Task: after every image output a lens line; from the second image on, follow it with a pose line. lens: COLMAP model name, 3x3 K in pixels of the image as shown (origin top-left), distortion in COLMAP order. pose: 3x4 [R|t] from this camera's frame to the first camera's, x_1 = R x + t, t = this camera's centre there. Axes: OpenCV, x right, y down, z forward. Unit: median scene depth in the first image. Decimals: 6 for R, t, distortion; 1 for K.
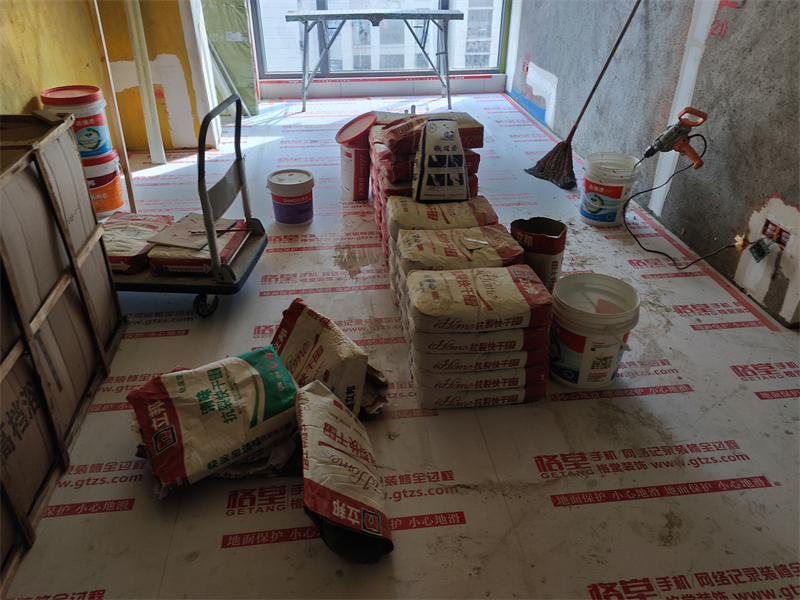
lens RADIAL K [[593.3, 0, 400.0], [0, 593.3, 300.0], [0, 0, 1]] dist [0.045360, -0.049056]
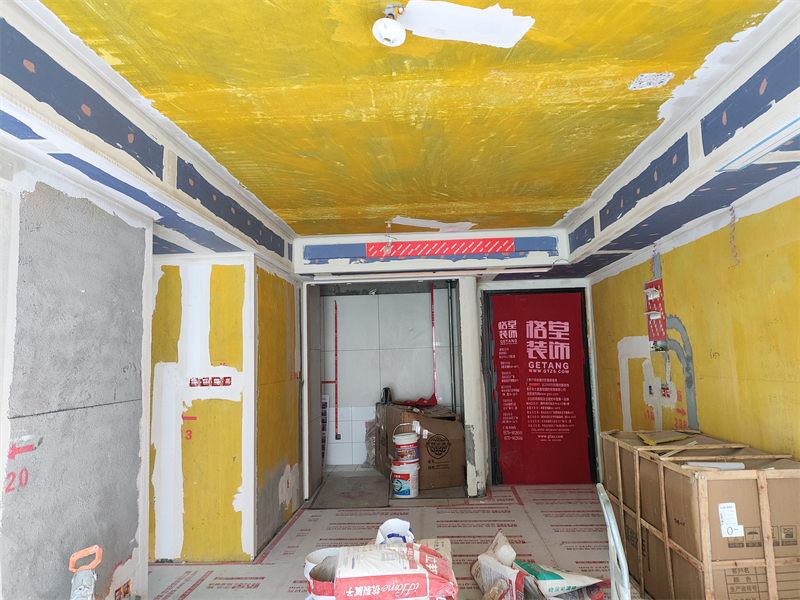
lens RADIAL K [[579.3, 0, 400.0], [0, 579.3, 296.9], [0, 0, 1]] dist [0.063956, -0.079089]
pose [[-0.983710, 0.045068, 0.174021, -0.090528], [0.117000, 0.895468, 0.429475, -0.777329], [-0.136475, 0.442839, -0.886154, 1.244970]]
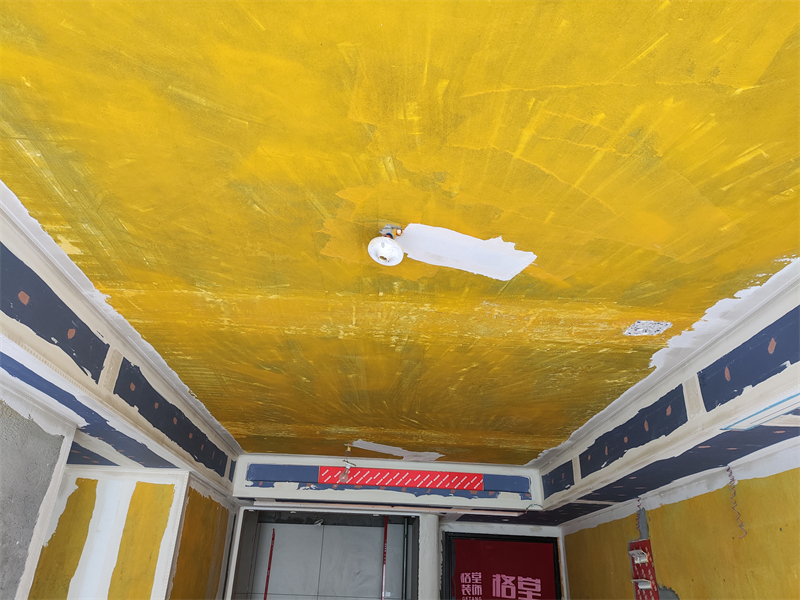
lens RADIAL K [[580.3, 0, 396.1], [0, 580.3, 299.1], [0, 0, 1]] dist [0.084316, -0.118014]
pose [[-0.995565, 0.006232, 0.093869, -0.051466], [0.014370, 0.996168, 0.086271, -0.766803], [-0.092971, 0.087238, -0.991840, 1.149820]]
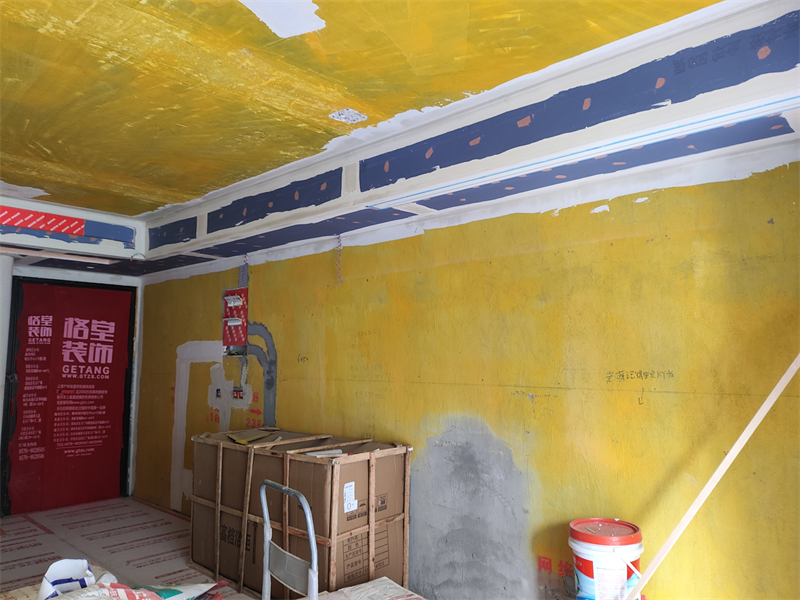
lens RADIAL K [[585.7, 0, 395.0], [0, 585.7, 295.7], [0, 0, 1]] dist [0.067684, -0.097975]
pose [[-0.769793, -0.068054, -0.634656, 0.185109], [-0.337207, 0.887580, 0.313835, -0.725975], [0.541950, 0.455598, -0.706201, 1.178961]]
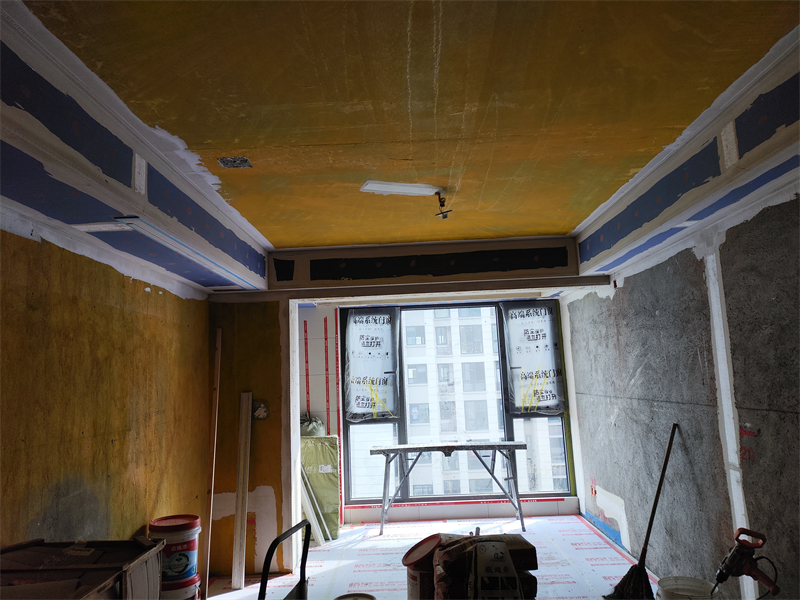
lens RADIAL K [[579.3, 0, 400.0], [0, 579.3, 296.9], [0, 0, 1]] dist [0.063956, -0.079089]
pose [[0.988403, -0.064888, -0.137295, 0.060346], [-0.037927, 0.769973, -0.636949, 0.024161], [0.147044, 0.634769, 0.758582, -0.066488]]
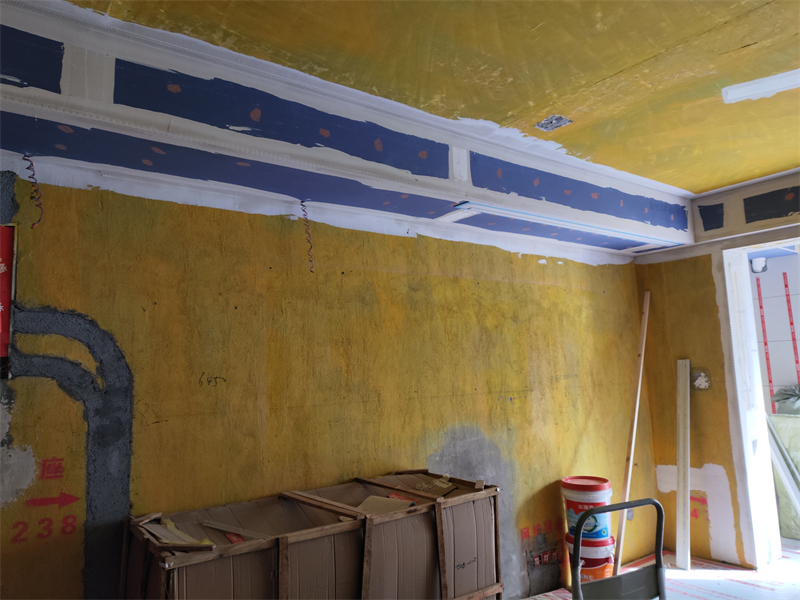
lens RADIAL K [[579.3, 0, 400.0], [0, 579.3, 296.9], [0, 0, 1]] dist [0.063956, -0.079089]
pose [[0.493737, -0.129750, -0.859877, 0.297831], [-0.428055, 0.824455, -0.370192, -0.054391], [0.756962, 0.550853, 0.351524, 0.099592]]
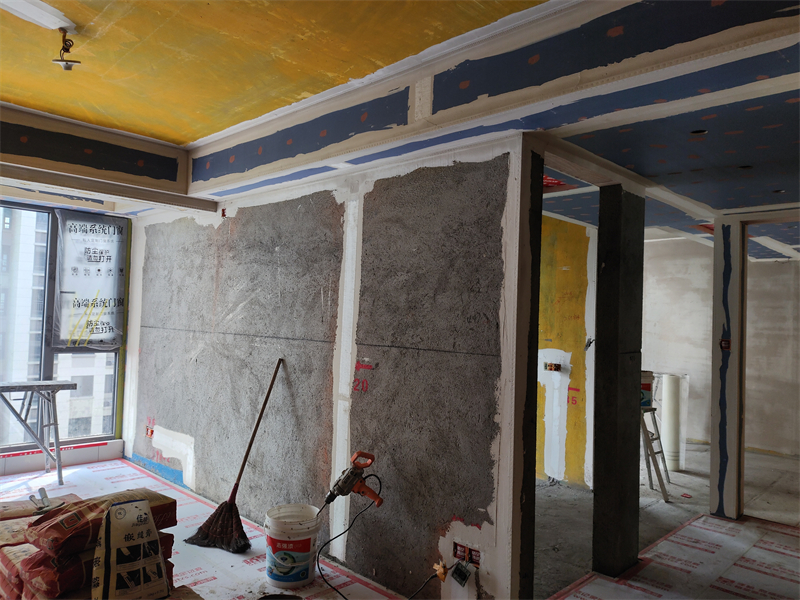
lens RADIAL K [[580.3, 0, 396.1], [0, 580.3, 299.1], [0, 0, 1]] dist [0.084316, -0.118014]
pose [[0.784222, 0.045004, 0.618846, -0.118345], [0.299740, 0.845794, -0.441348, -0.051521], [-0.543279, 0.531608, 0.649801, 0.090713]]
